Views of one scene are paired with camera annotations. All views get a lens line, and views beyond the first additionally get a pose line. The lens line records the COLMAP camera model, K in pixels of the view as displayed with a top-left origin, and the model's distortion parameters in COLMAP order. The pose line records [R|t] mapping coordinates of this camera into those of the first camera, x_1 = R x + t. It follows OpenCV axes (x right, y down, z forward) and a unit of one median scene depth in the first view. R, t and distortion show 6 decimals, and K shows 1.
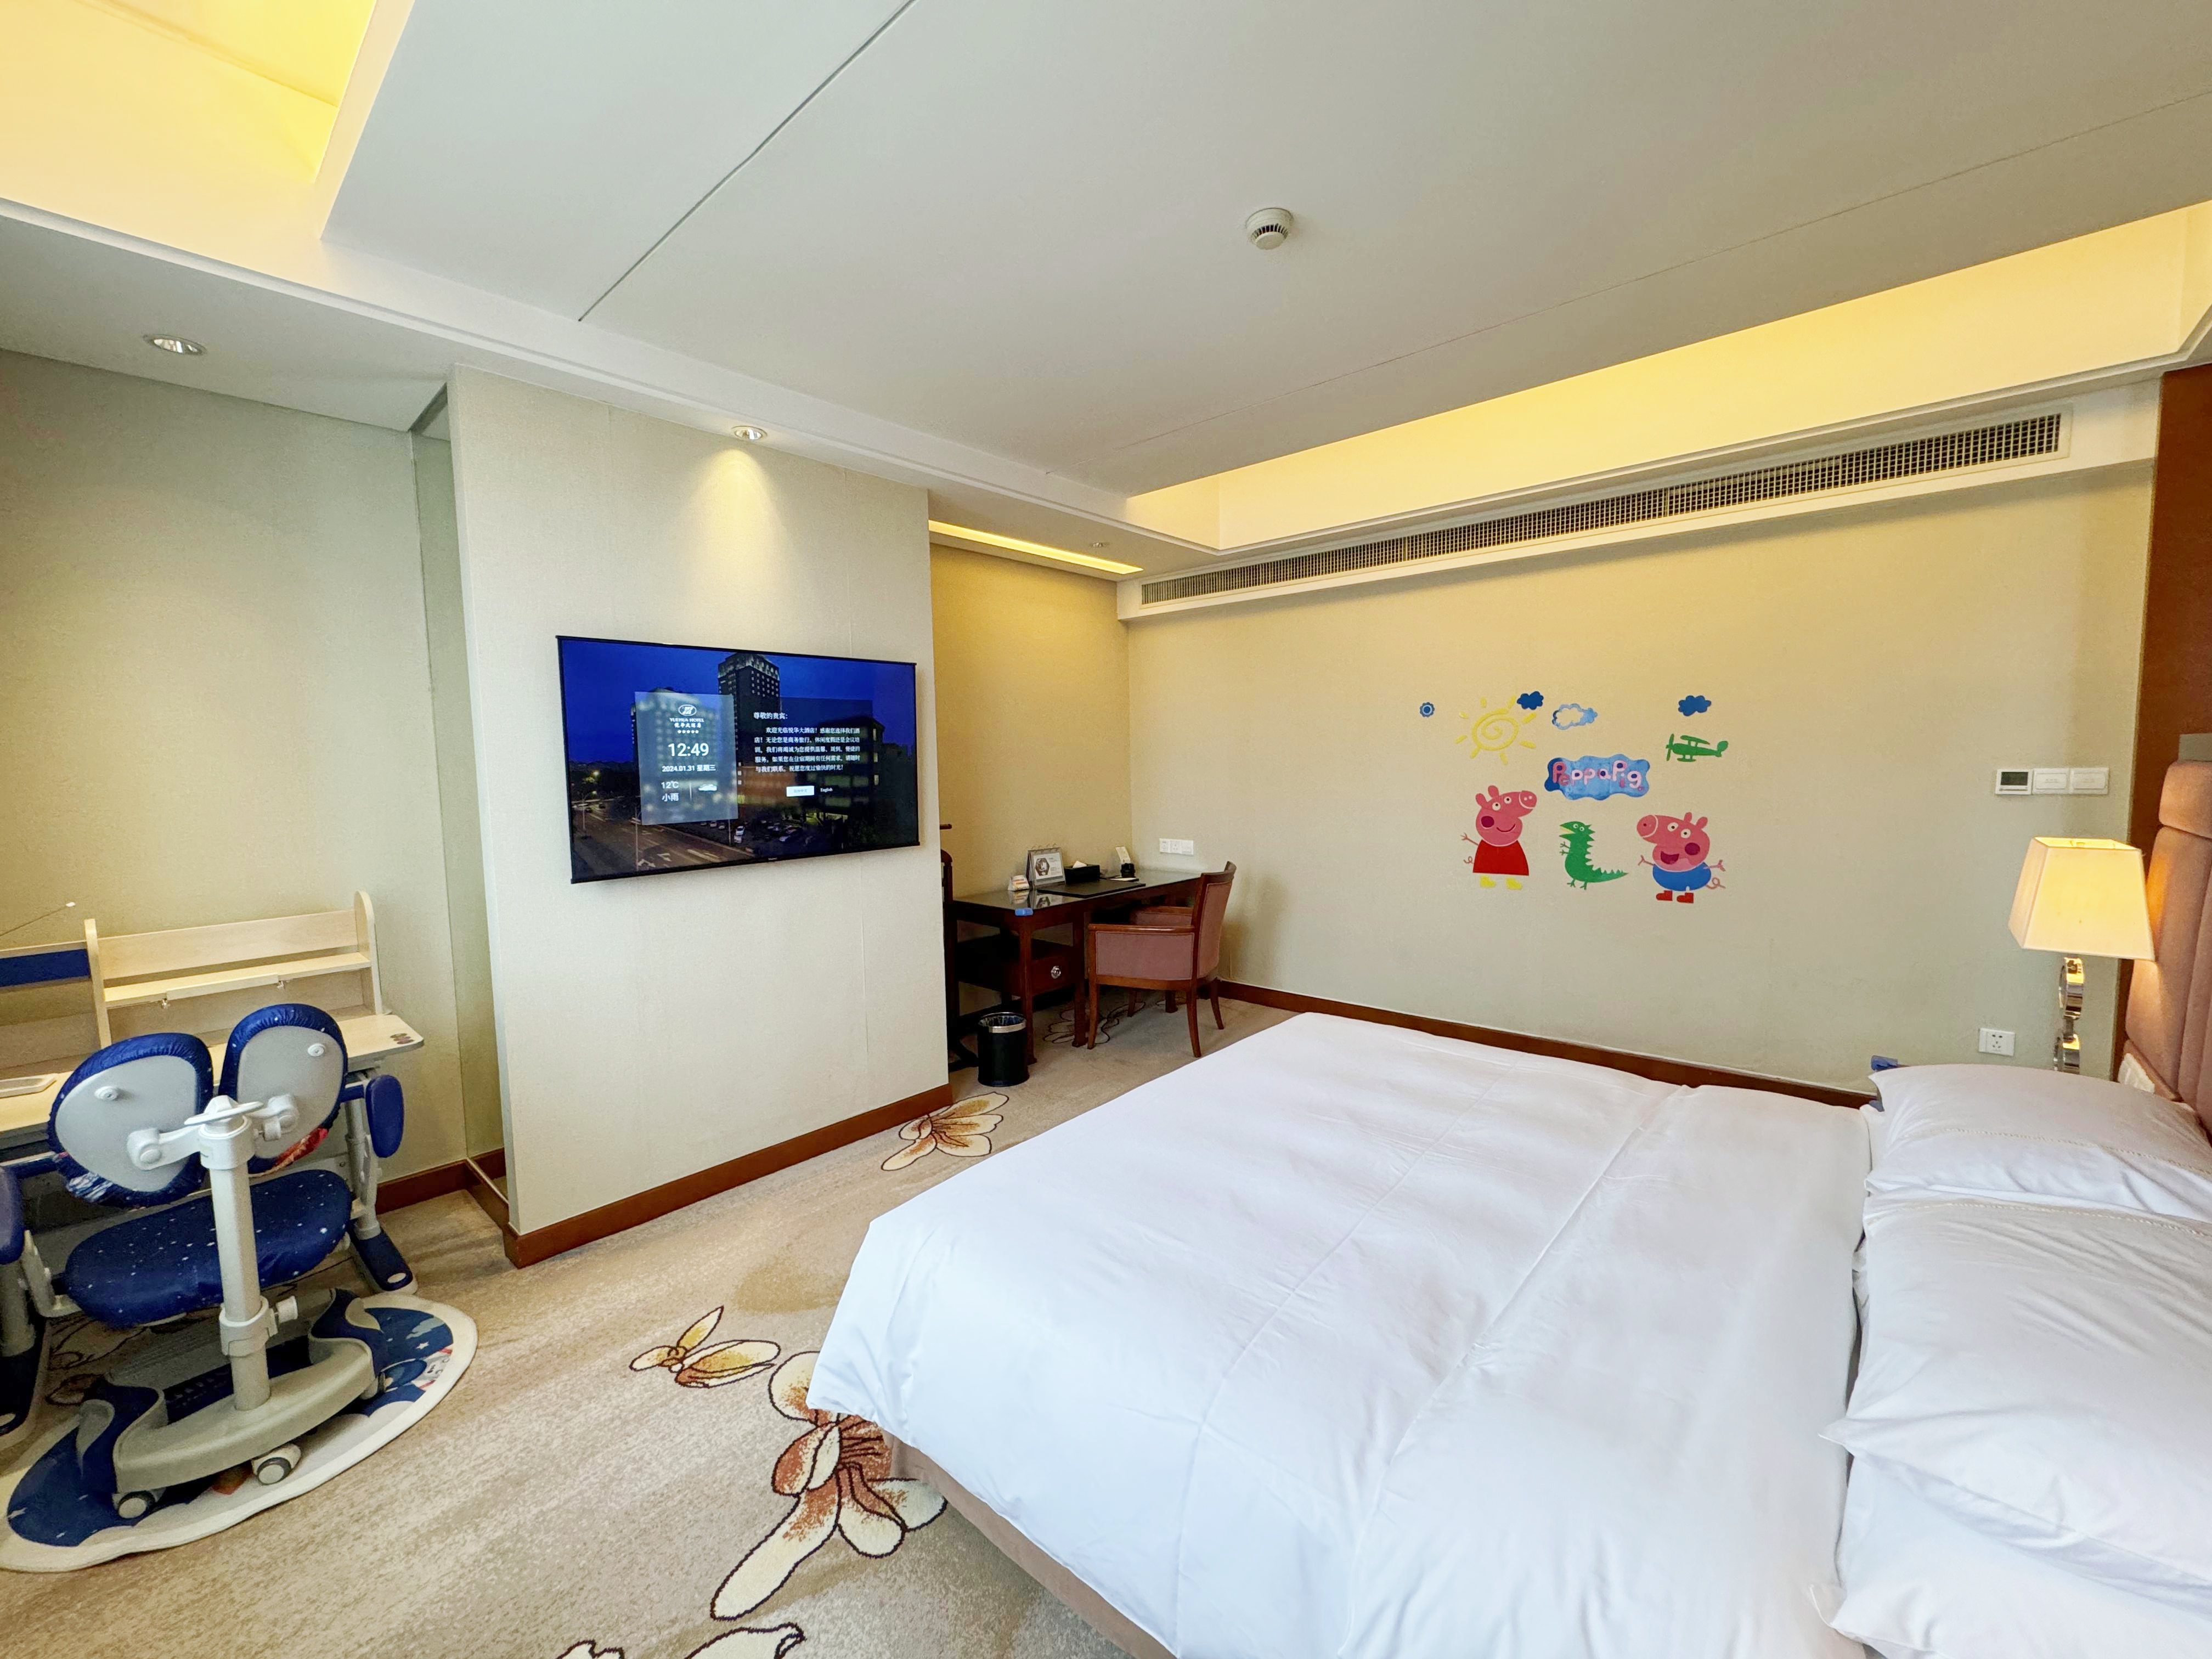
lens RADIAL K [[881.7, 0, 1106.0], [0, 881.7, 829.5], [0, 0, 1]] dist [-0.001414, 0.000048]
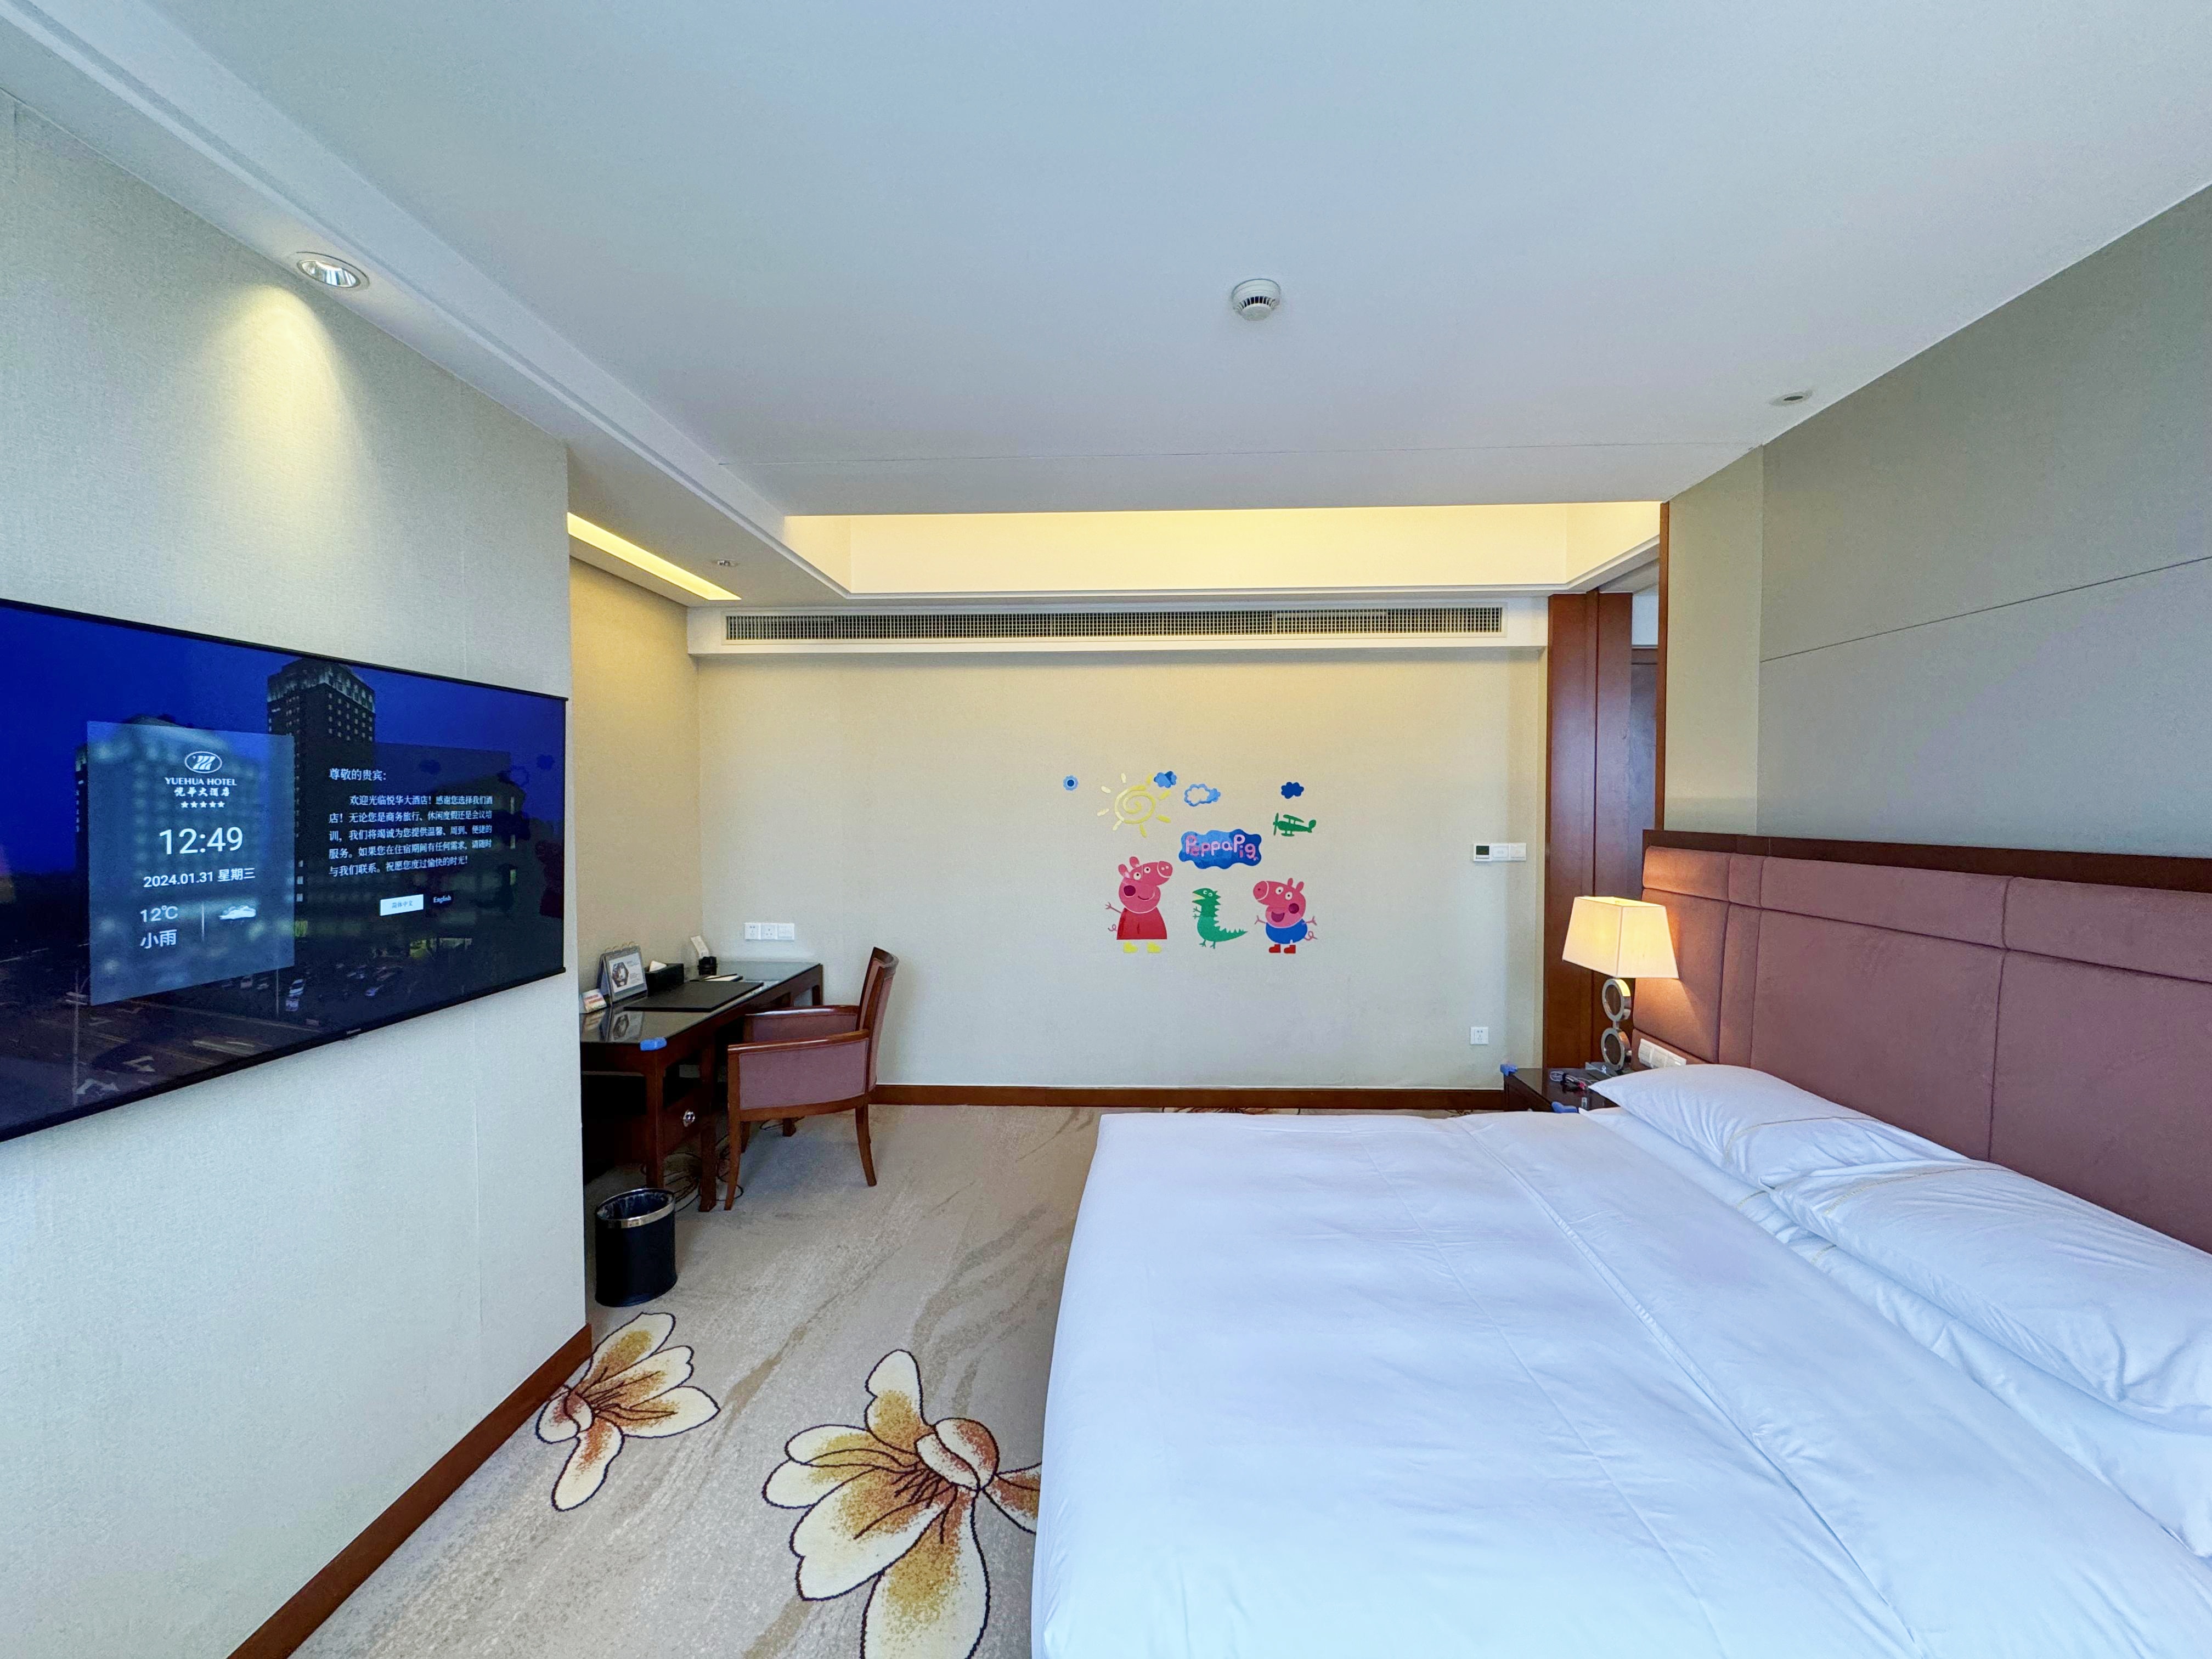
lens RADIAL K [[881.7, 0, 1106.0], [0, 881.7, 829.5], [0, 0, 1]] dist [-0.001414, 0.000048]
pose [[0.777274, -0.001154, 0.629162, -0.347517], [0.037124, 0.998340, -0.044033, -0.049684], [-0.628066, 0.057583, 0.776026, 0.256948]]
